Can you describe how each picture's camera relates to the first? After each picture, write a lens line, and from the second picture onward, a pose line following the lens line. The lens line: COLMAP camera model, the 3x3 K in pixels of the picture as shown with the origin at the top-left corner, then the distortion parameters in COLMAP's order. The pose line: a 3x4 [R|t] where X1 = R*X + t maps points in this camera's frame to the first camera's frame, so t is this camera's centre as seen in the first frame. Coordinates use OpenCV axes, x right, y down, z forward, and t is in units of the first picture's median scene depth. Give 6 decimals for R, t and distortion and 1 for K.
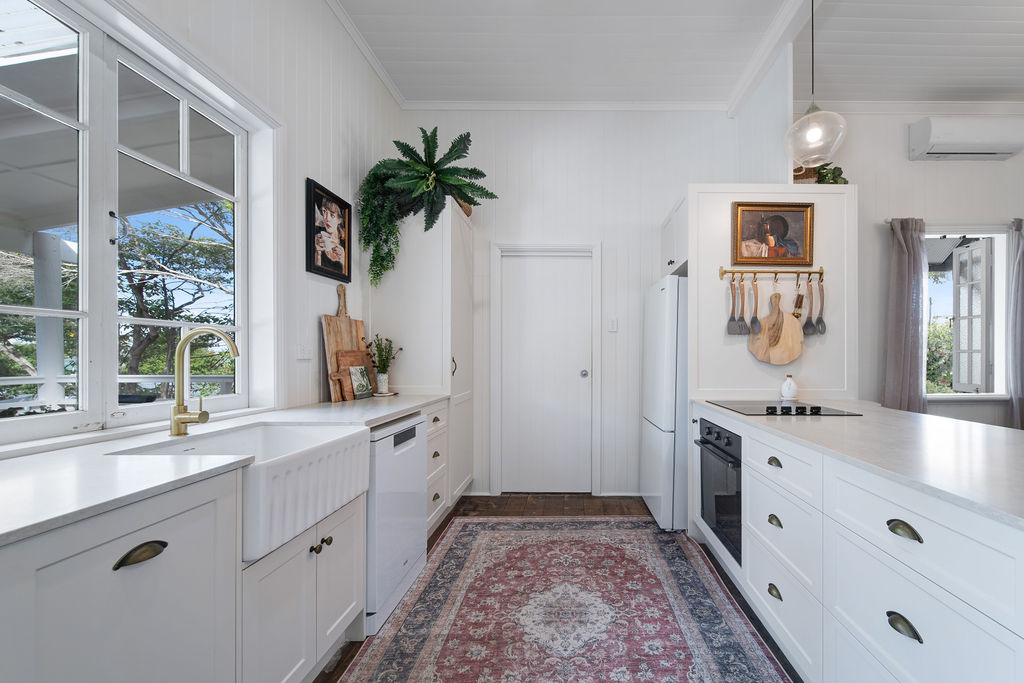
lens RADIAL K [[413.8, 0, 590.0], [0, 413.8, 358.2], [0, 0, 1]] dist [0.002760, -0.000704]
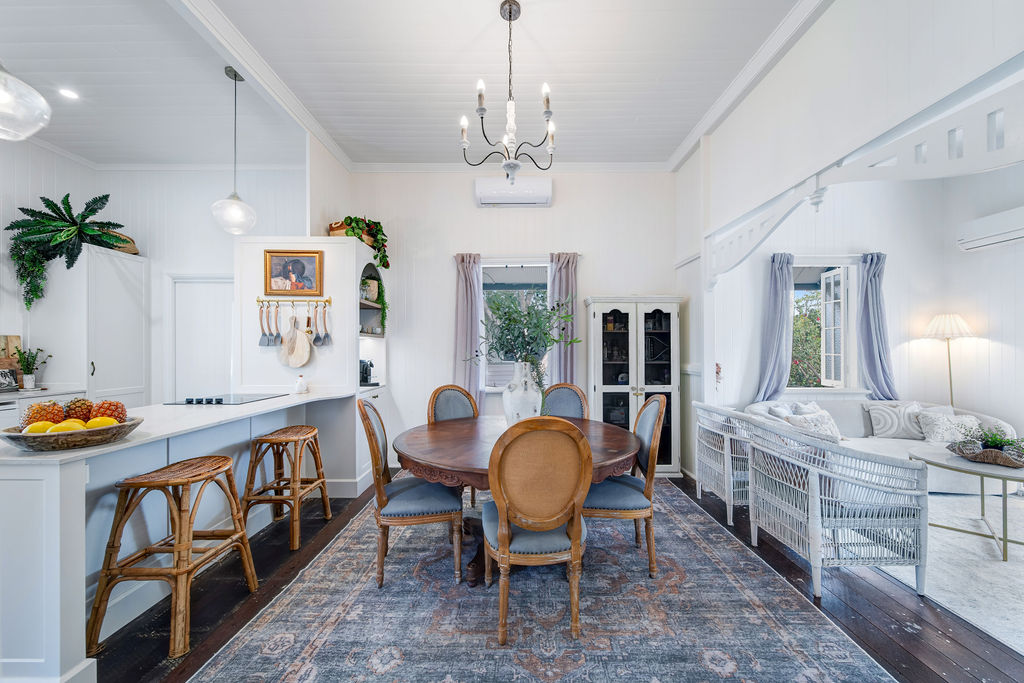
lens RADIAL K [[381.2, 0, 515.3], [0, 381.2, 357.5], [0, 0, 1]] dist [0.001616, -0.001043]
pose [[0.999952, -0.002982, -0.009351, 1.338866], [0.003157, 0.999820, 0.018723, -0.044174], [0.009293, -0.018751, 0.999781, -0.302815]]
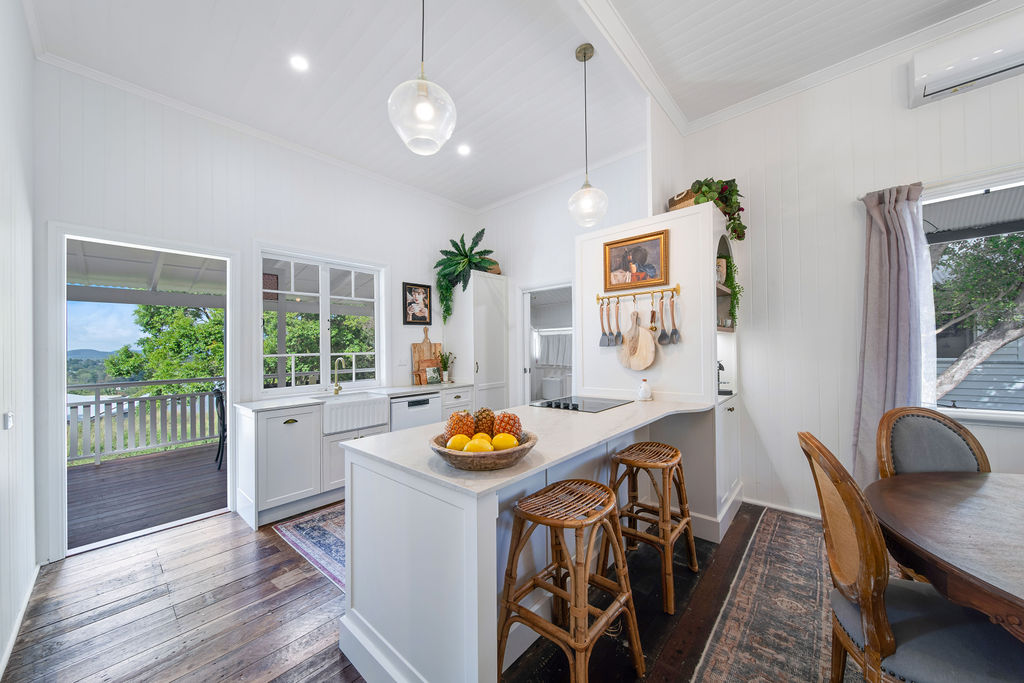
lens RADIAL K [[367.1, 0, 504.7], [0, 367.1, 350.2], [0, 0, 1]] dist [-0.000468, 0.000240]
pose [[0.731900, -0.019355, -0.681137, 1.002563], [0.024648, 0.999694, -0.001921, -0.055962], [0.680966, -0.015383, 0.732153, -0.058329]]
